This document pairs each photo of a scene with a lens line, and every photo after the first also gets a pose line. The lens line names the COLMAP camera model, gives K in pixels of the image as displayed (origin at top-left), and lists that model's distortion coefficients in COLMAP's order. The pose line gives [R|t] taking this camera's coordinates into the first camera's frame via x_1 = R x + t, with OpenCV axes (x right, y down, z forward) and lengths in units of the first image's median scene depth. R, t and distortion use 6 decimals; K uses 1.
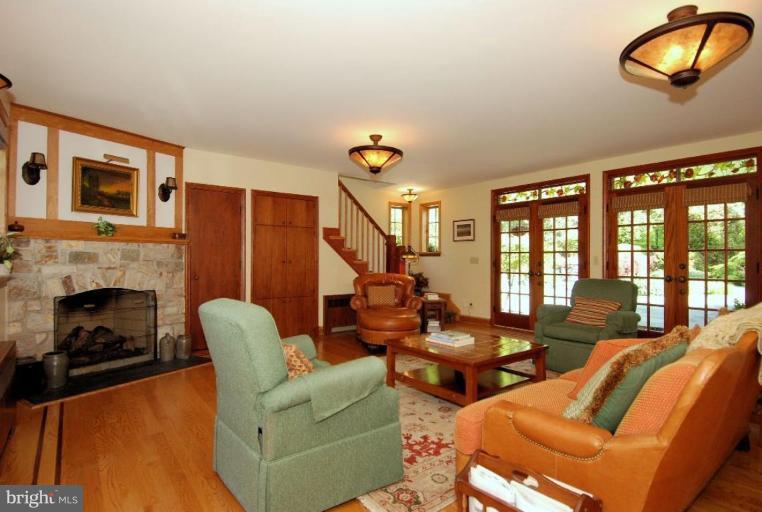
lens RADIAL K [[404.3, 0, 380.2], [0, 404.3, 248.5], [0, 0, 1]] dist [-0.006009, -0.001398]
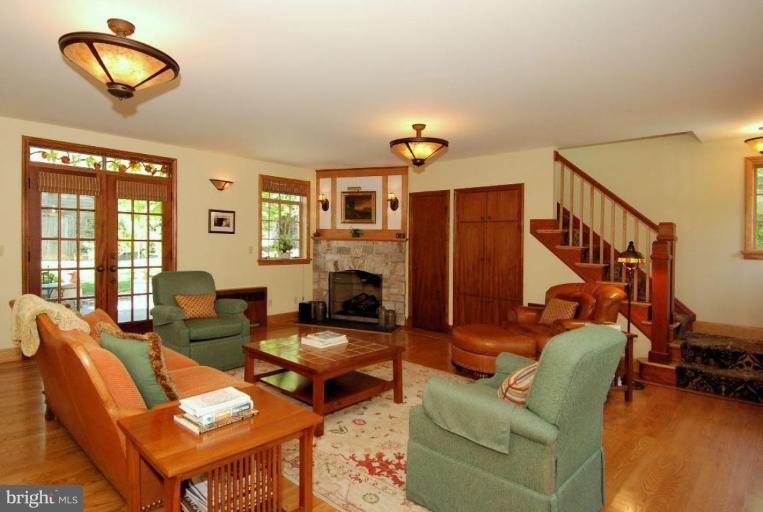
lens RADIAL K [[417.4, 0, 381.1], [0, 417.4, 256.8], [0, 0, 1]] dist [0.000745, -0.000042]
pose [[0.118210, 0.019423, -0.992799, 0.915616], [-0.007876, 0.999796, 0.018622, 0.013470], [0.992957, 0.005618, 0.118339, 0.850822]]
